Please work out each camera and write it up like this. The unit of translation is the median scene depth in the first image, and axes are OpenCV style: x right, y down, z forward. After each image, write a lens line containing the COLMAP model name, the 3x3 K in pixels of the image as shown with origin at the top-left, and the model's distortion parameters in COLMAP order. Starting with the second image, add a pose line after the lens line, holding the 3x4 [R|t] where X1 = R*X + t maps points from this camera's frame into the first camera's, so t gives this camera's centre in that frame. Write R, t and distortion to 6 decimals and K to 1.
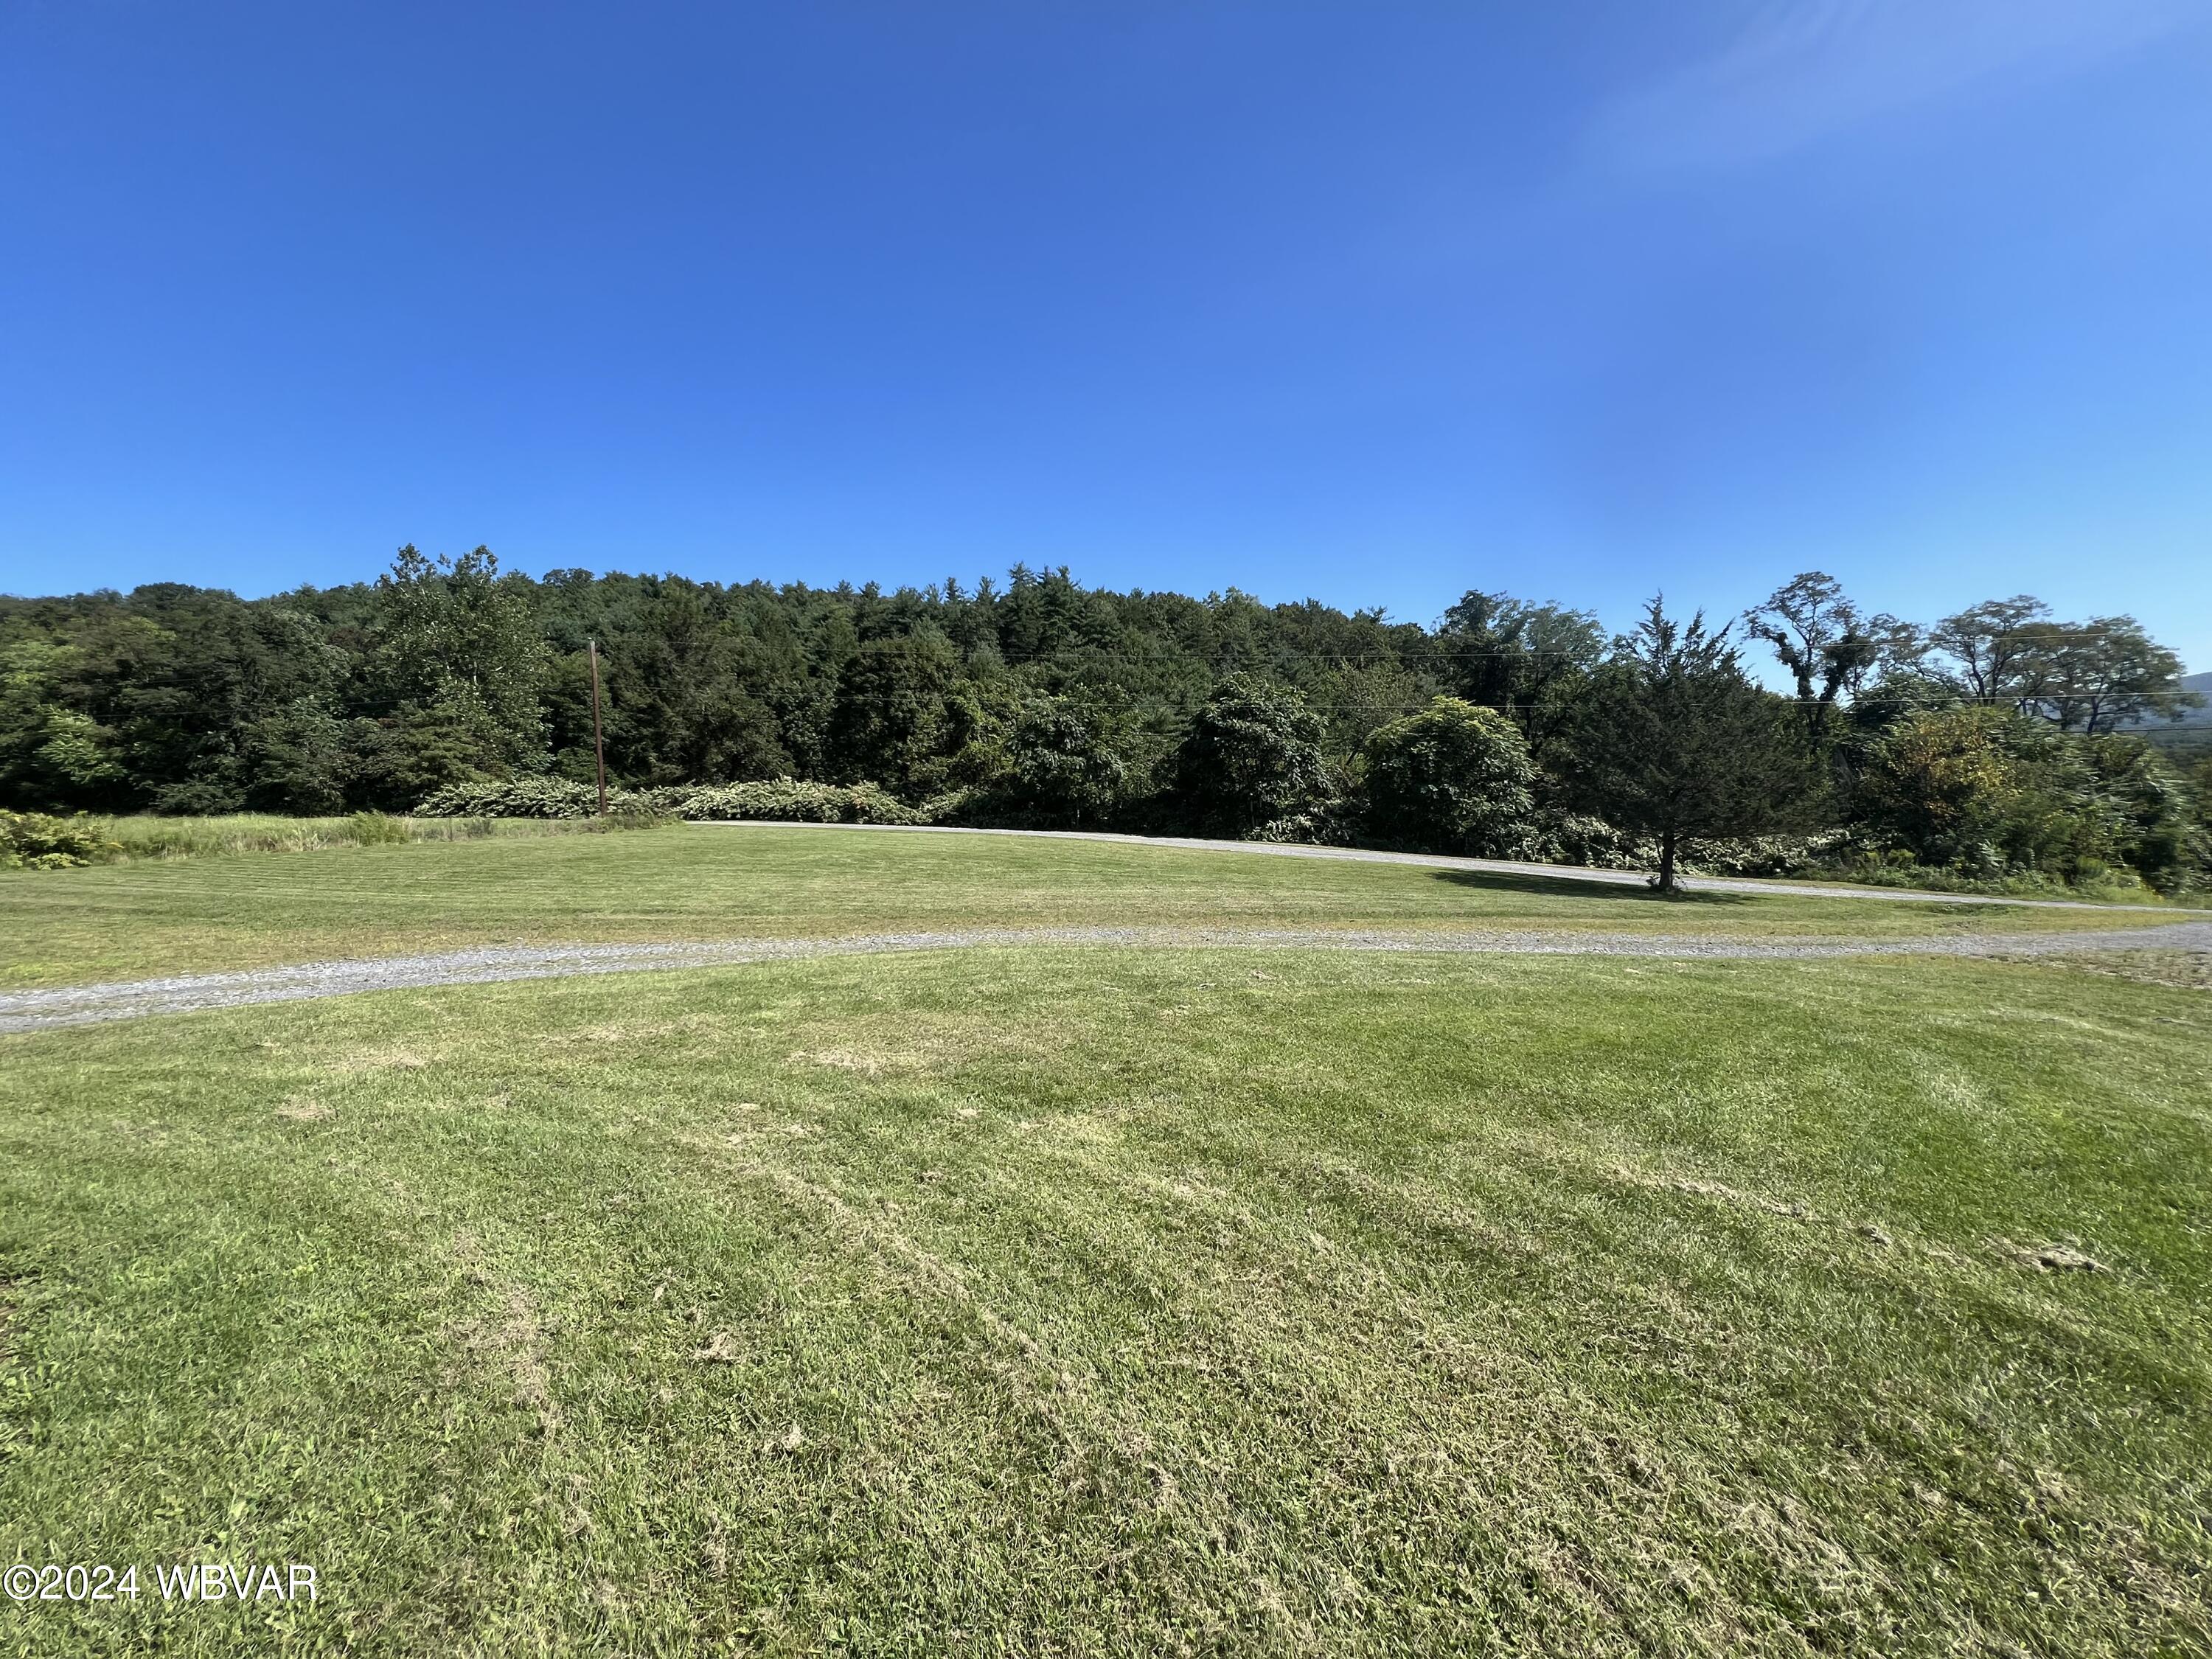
lens RADIAL K [[886.6, 0, 1100.3], [0, 886.6, 825.9], [0, 0, 1]] dist [-0.001659, 0.000667]
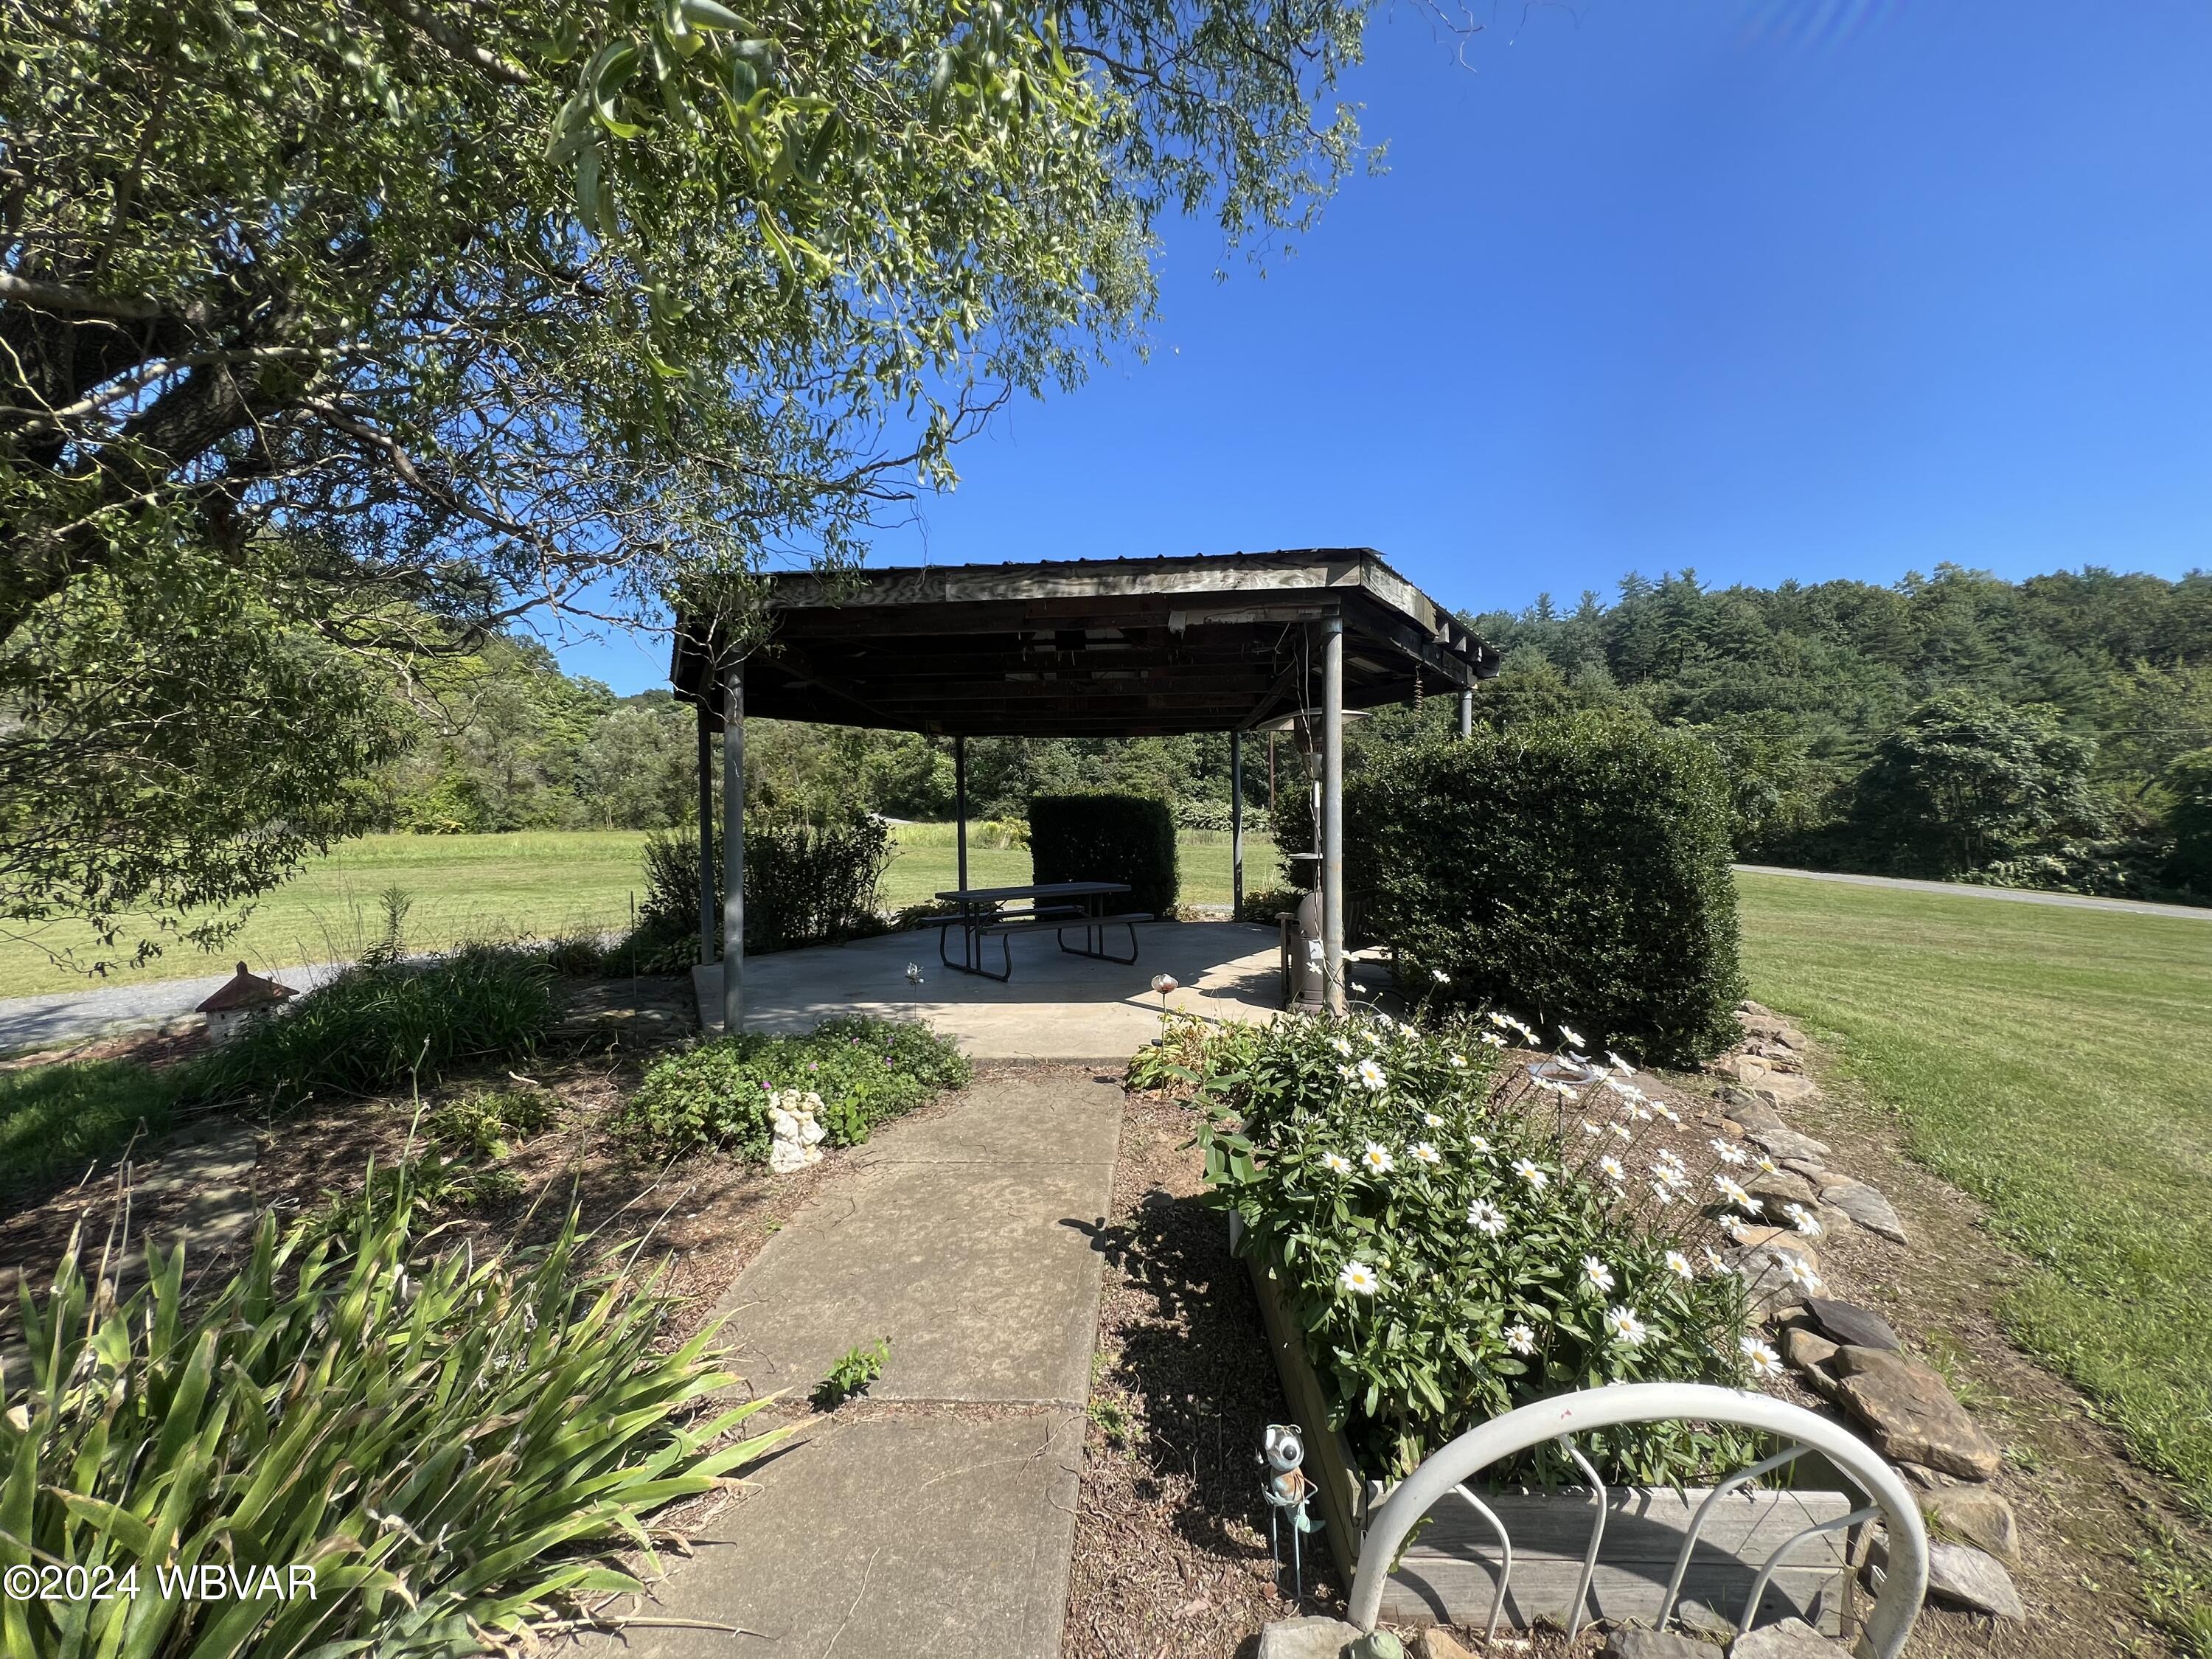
lens RADIAL K [[886.6, 0, 1102.0], [0, 886.6, 833.3], [0, 0, 1]] dist [-0.001659, 0.000667]
pose [[0.821349, 0.033451, -0.569444, -0.022565], [-0.043613, 0.999040, -0.004219, 0.006145], [0.568756, 0.028300, 0.822019, -0.140999]]
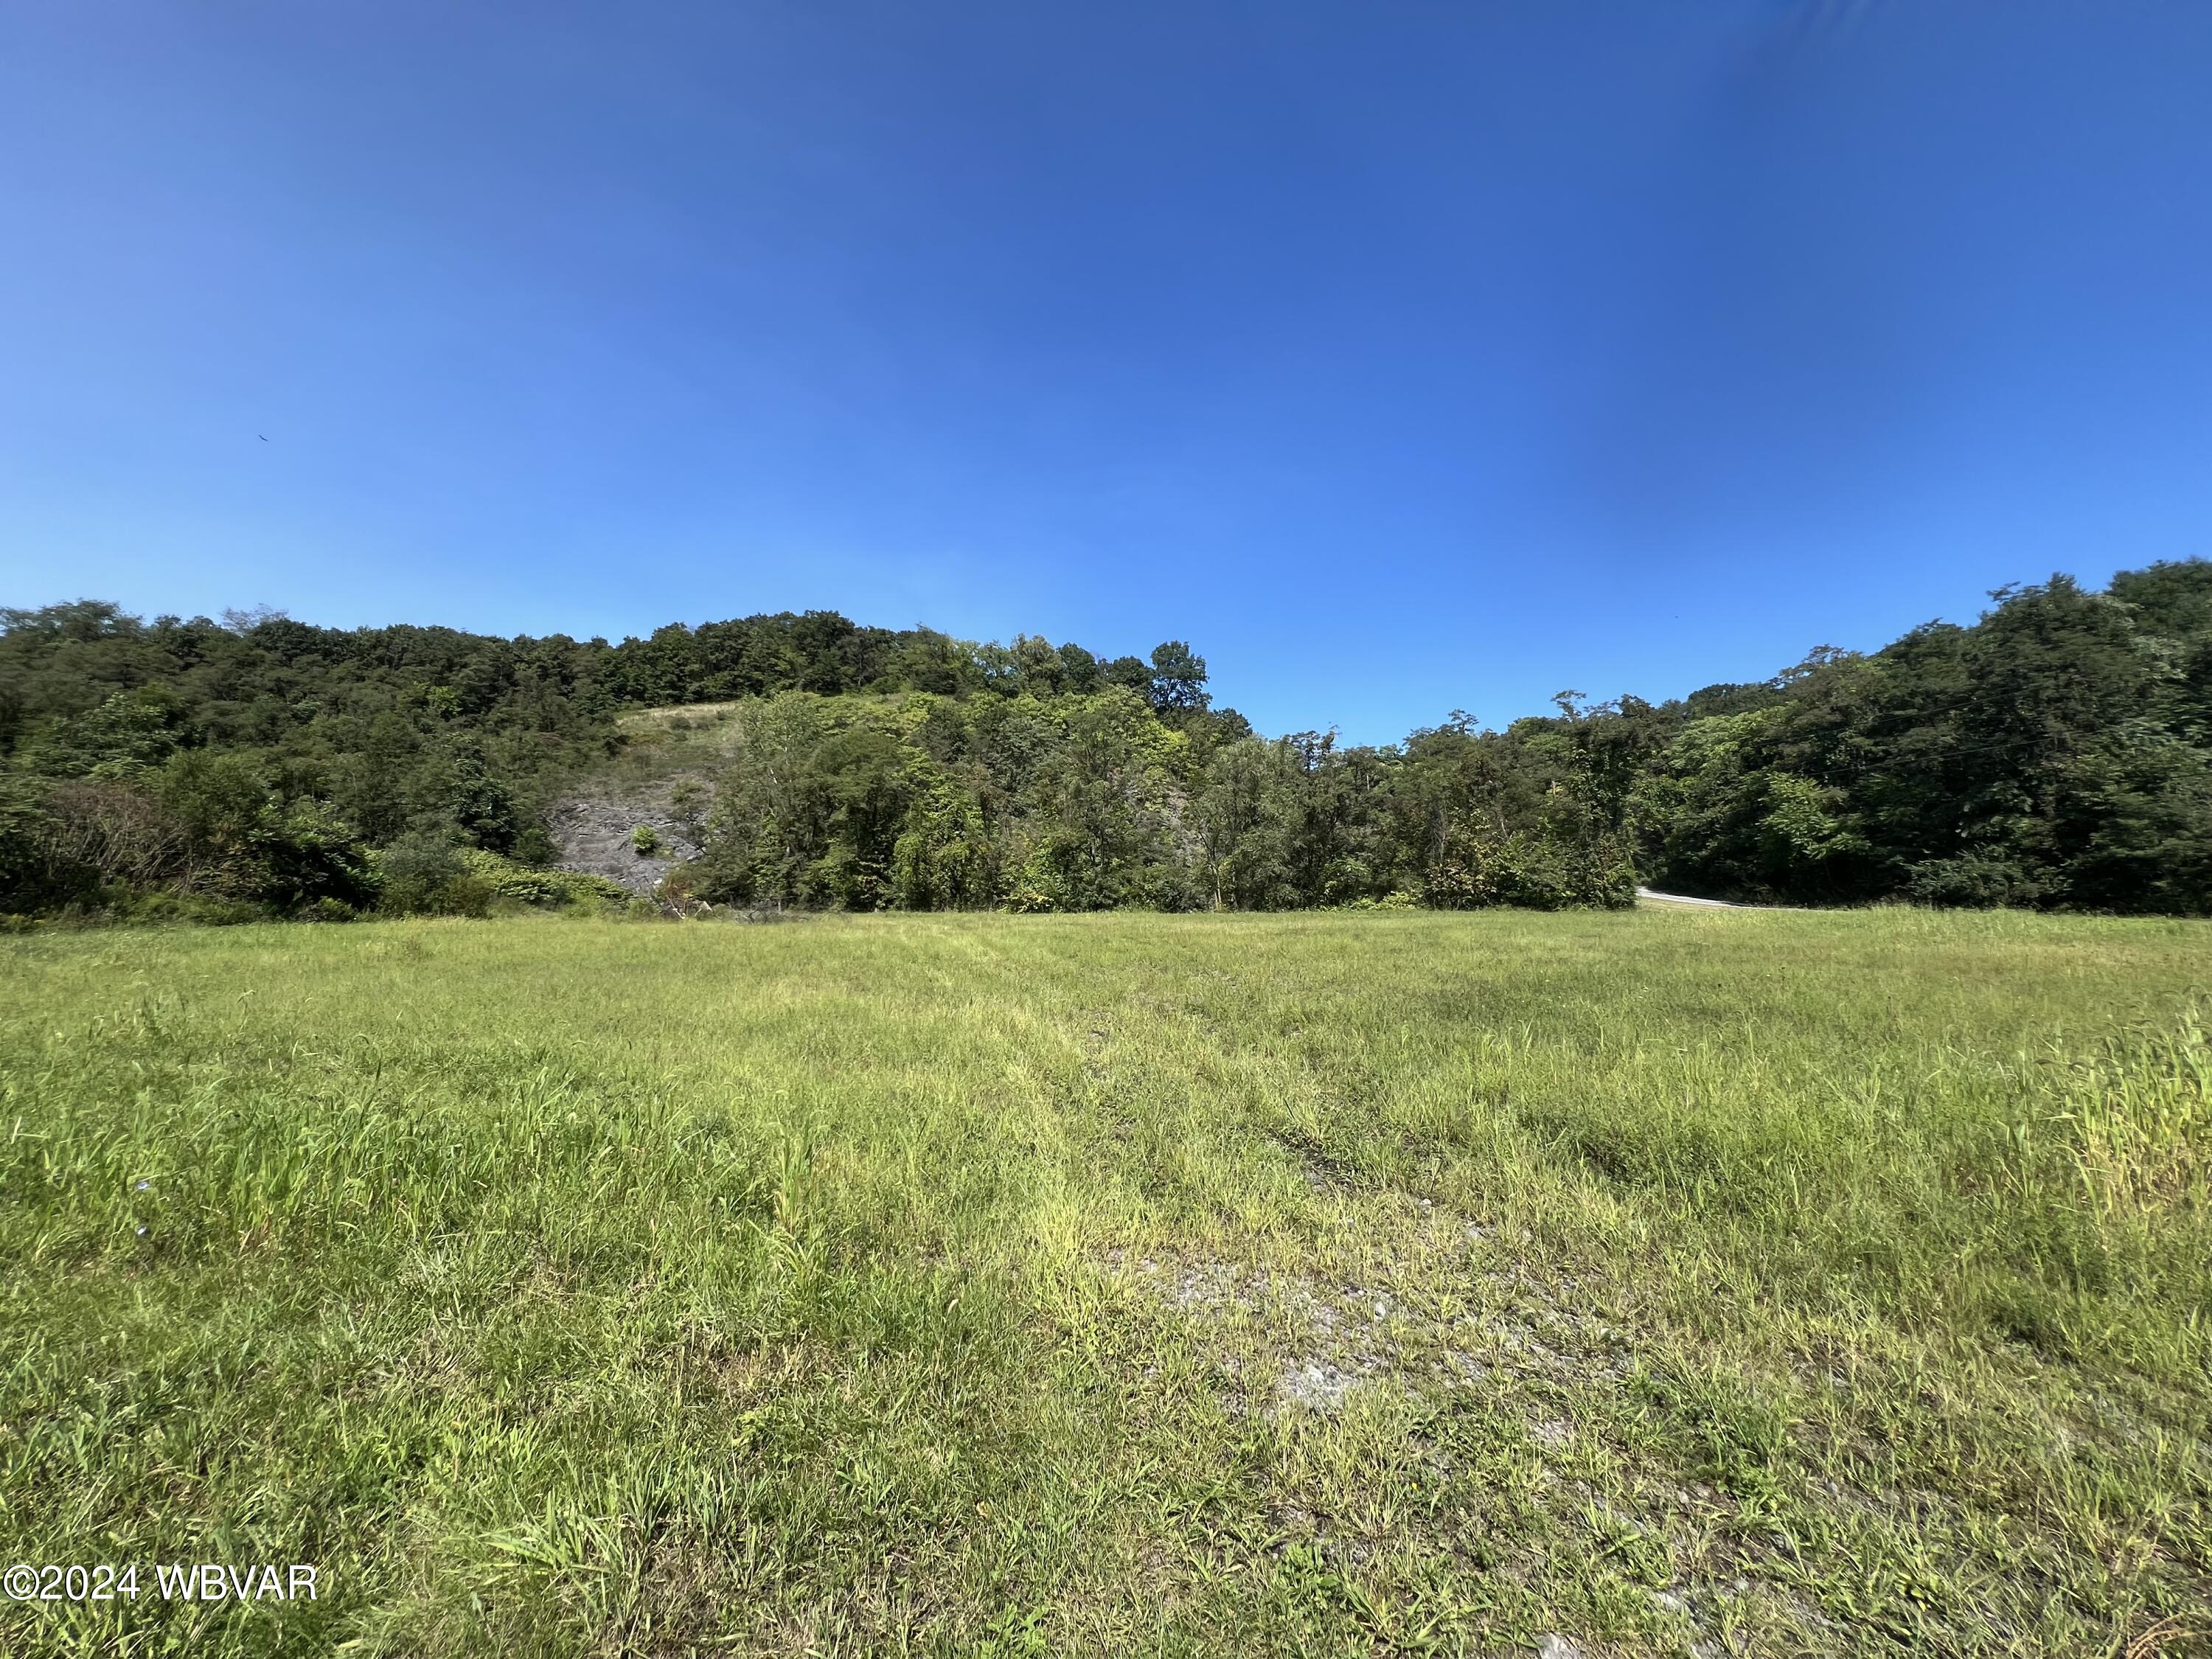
lens RADIAL K [[886.6, 0, 1096.3], [0, 886.6, 827.7], [0, 0, 1]] dist [-0.001659, 0.000667]
pose [[0.187990, -0.042296, -0.981260, -0.480761], [-0.051053, 0.997301, -0.052768, -0.001574], [0.980843, 0.060016, 0.185324, 0.211001]]
